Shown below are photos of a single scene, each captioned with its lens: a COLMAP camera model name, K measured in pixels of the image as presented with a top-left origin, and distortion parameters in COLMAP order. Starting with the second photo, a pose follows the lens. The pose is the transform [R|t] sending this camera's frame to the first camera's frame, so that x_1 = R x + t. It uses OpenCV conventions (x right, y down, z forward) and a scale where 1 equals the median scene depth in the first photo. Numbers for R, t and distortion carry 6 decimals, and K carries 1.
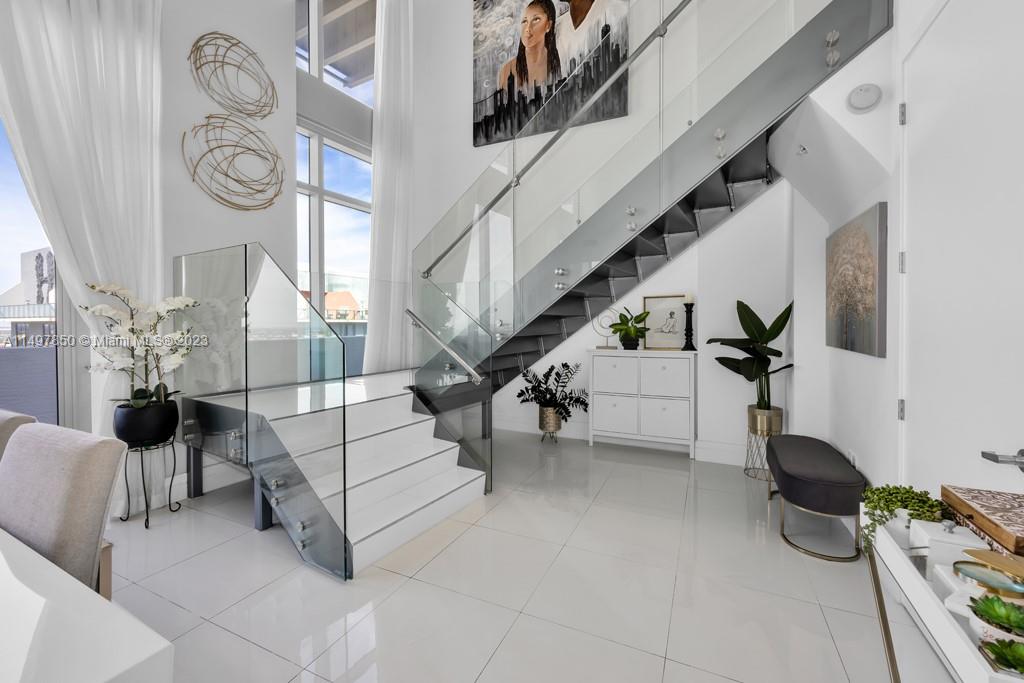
lens RADIAL K [[424.0, 0, 522.3], [0, 424.0, 327.5], [0, 0, 1]] dist [-0.000904, -0.000082]
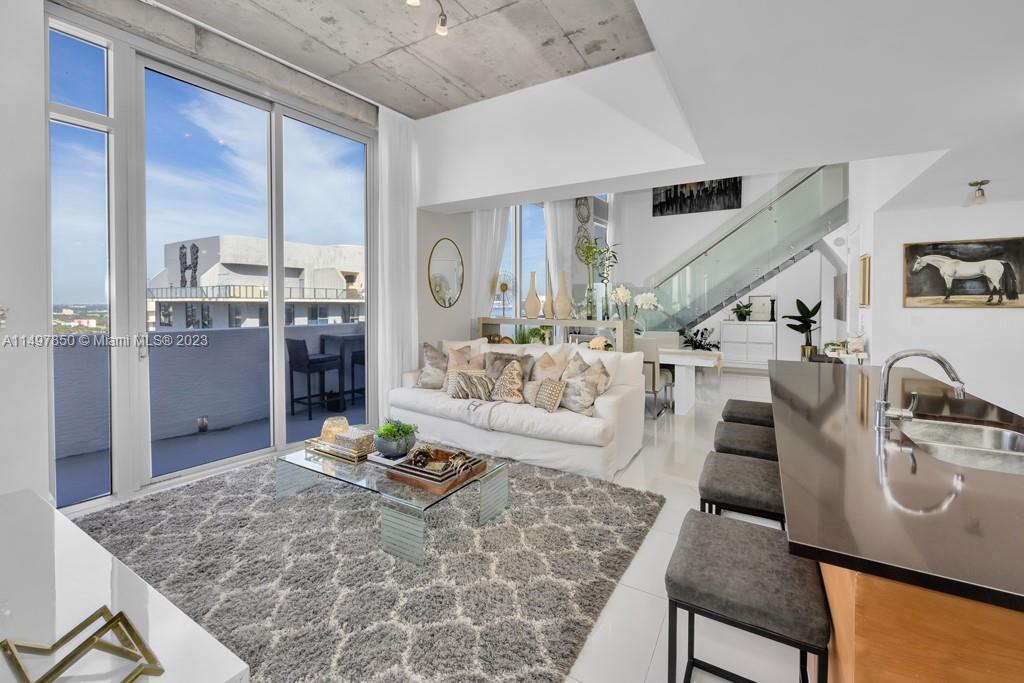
lens RADIAL K [[410.4, 0, 534.2], [0, 410.4, 308.1], [0, 0, 1]] dist [-0.004060, -0.000240]
pose [[0.998932, 0.006014, -0.045817, -0.671420], [-0.005968, 0.999982, 0.001142, -0.008299], [0.045823, -0.000867, 0.998949, -1.061866]]
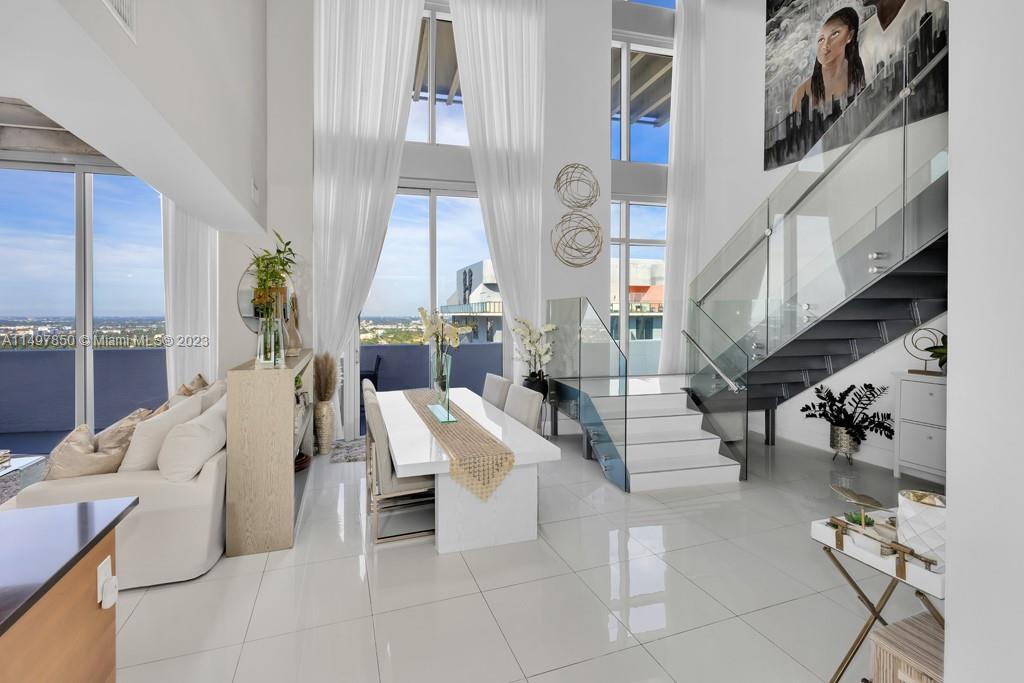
lens RADIAL K [[432.9, 0, 488.1], [0, 432.9, 315.7], [0, 0, 1]] dist [-0.001292, -0.000118]
pose [[0.704677, 0.007138, -0.709492, 0.200619], [-0.014384, 0.999888, -0.004227, -0.056211], [0.709382, 0.013184, 0.704701, -0.305663]]
